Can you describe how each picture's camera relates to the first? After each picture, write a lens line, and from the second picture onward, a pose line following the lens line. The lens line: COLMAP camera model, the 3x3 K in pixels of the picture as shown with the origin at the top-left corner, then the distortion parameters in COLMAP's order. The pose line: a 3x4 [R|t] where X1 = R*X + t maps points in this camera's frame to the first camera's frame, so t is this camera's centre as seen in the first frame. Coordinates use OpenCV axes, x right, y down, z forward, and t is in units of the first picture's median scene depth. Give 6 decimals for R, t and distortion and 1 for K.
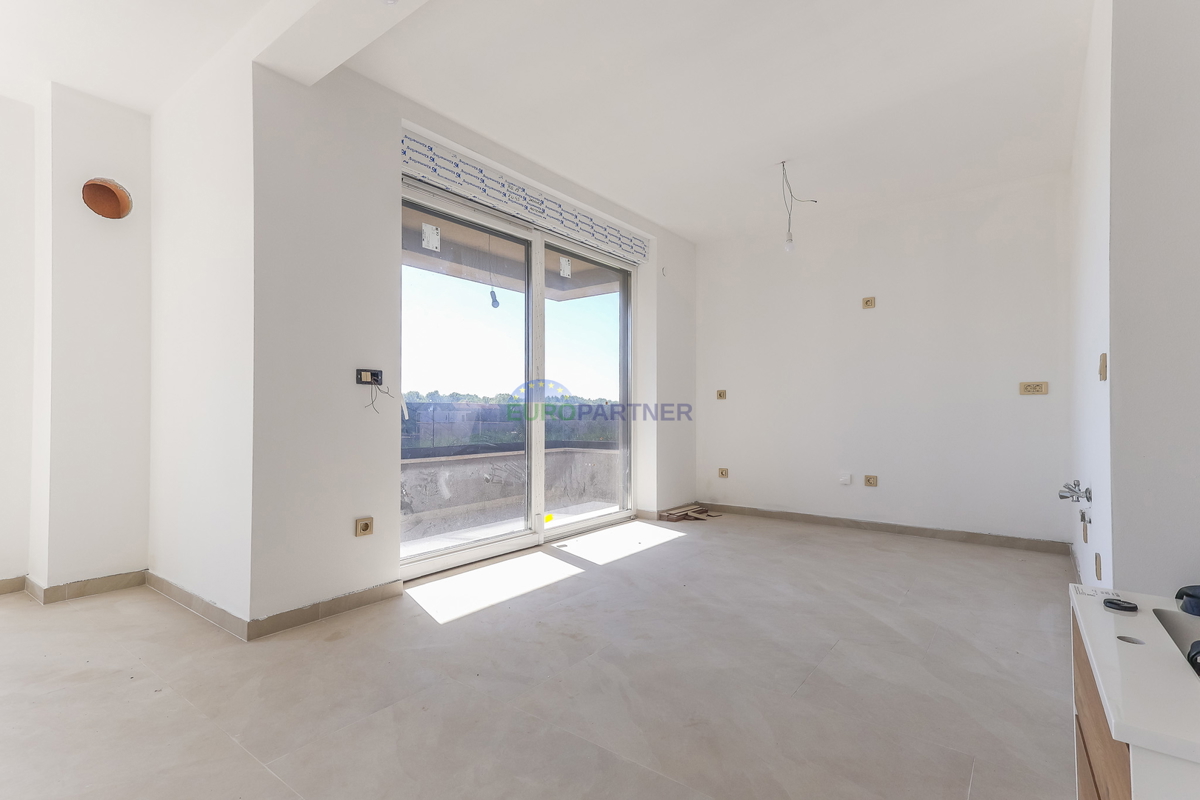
lens RADIAL K [[559.9, 0, 593.8], [0, 559.9, 405.6], [0, 0, 1]] dist [0.018232, 0.000142]
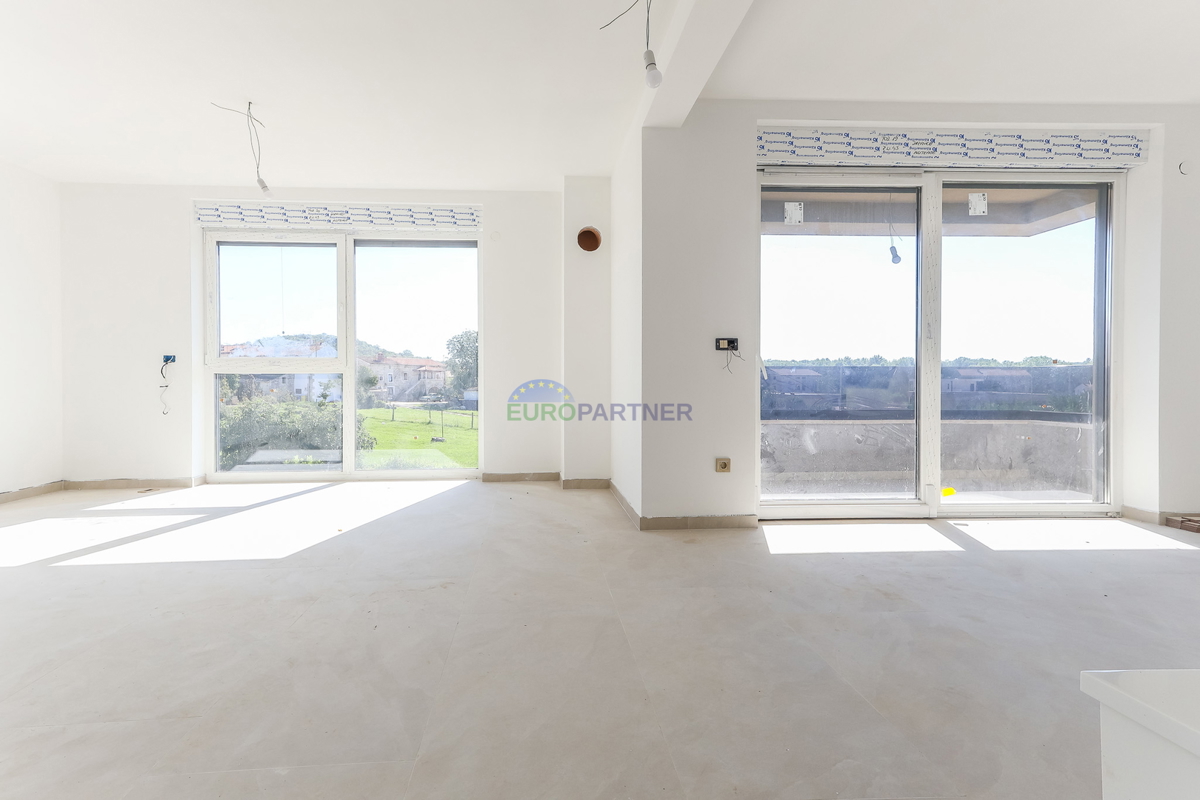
lens RADIAL K [[558.6, 0, 566.1], [0, 558.6, 383.8], [0, 0, 1]] dist [0.019043, 0.000067]
pose [[0.654418, 0.003884, -0.756123, 0.218617], [0.009715, 0.999861, 0.013544, 0.011432], [0.756071, -0.016210, 0.654289, -0.049992]]
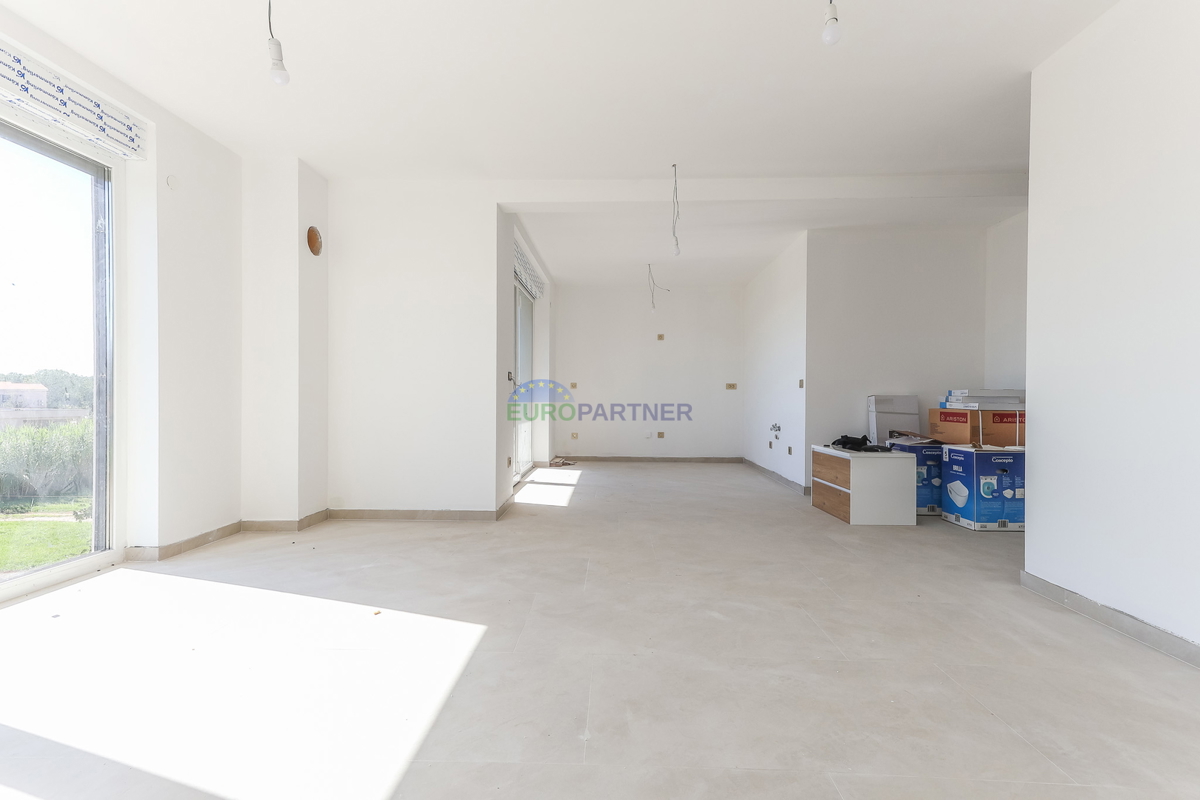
lens RADIAL K [[554.2, 0, 600.0], [0, 554.2, 400.0], [0, 0, 1]] dist [0.016665, 0.000010]
pose [[0.809197, 0.001140, 0.587537, -0.875193], [-0.011934, 0.999824, 0.014496, -0.004277], [-0.587417, -0.018742, 0.809068, -0.406712]]
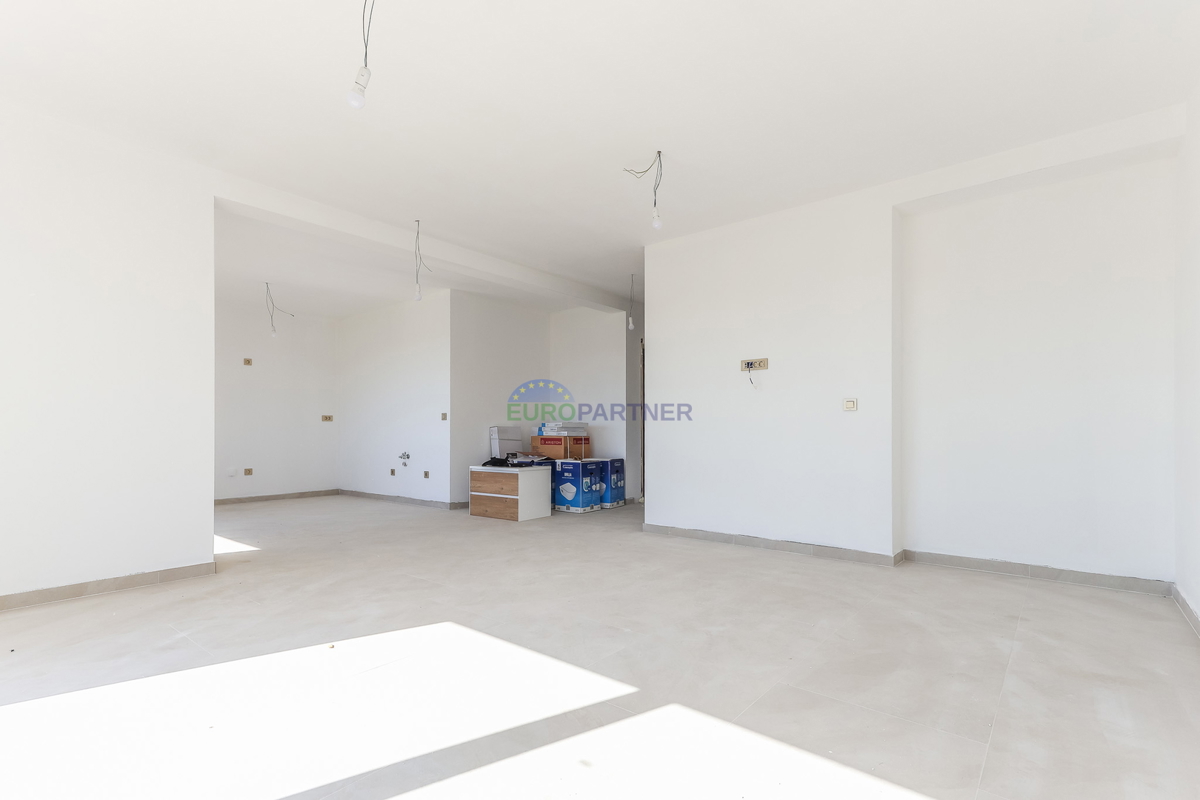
lens RADIAL K [[558.0, 0, 589.1], [0, 558.0, 428.7], [0, 0, 1]] dist [0.016723, 0.000044]
pose [[0.035411, 0.006757, 0.999350, -1.319842], [-0.009668, 0.999933, -0.006418, 0.012226], [-0.999326, -0.009434, 0.035474, -0.046121]]
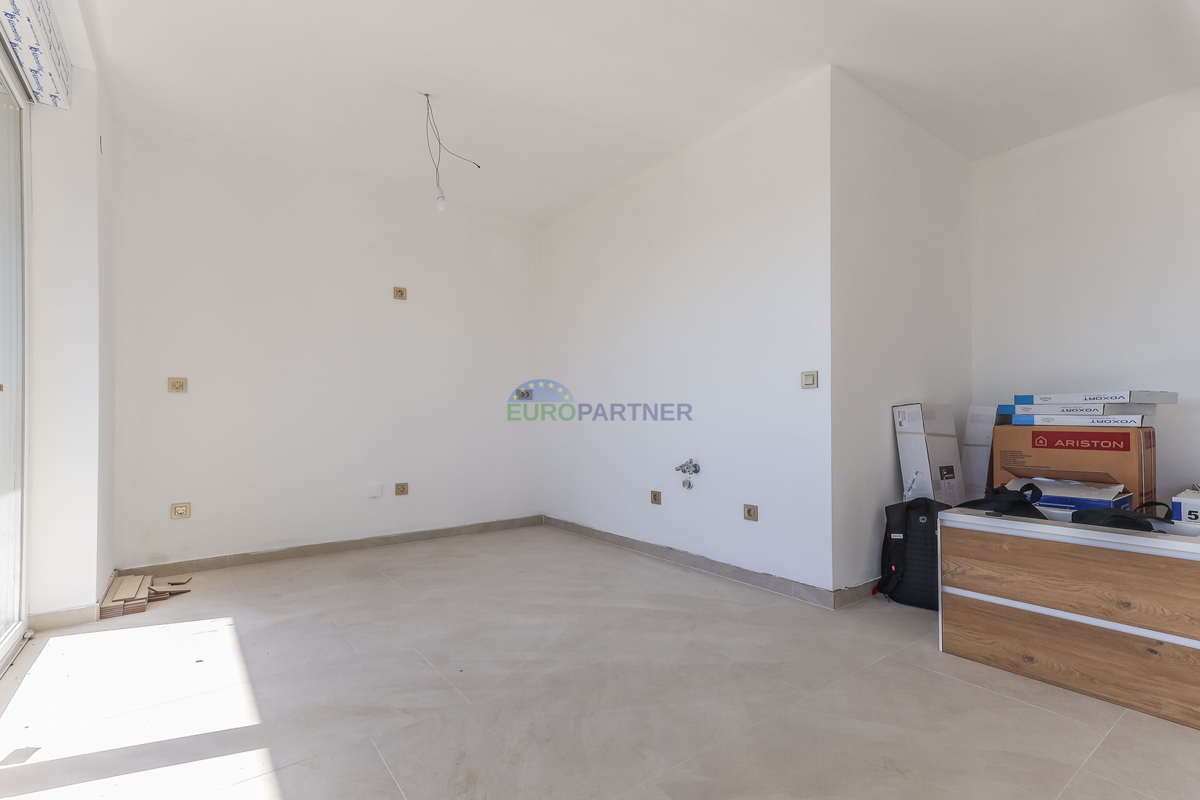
lens RADIAL K [[548.1, 0, 600.4], [0, 548.1, 415.5], [0, 0, 1]] dist [0.019496, -0.000118]
pose [[0.262618, 0.005242, 0.964886, -0.342837], [-0.007661, 0.999965, -0.003347, 0.018296], [-0.964870, -0.006513, 0.262649, 0.550649]]
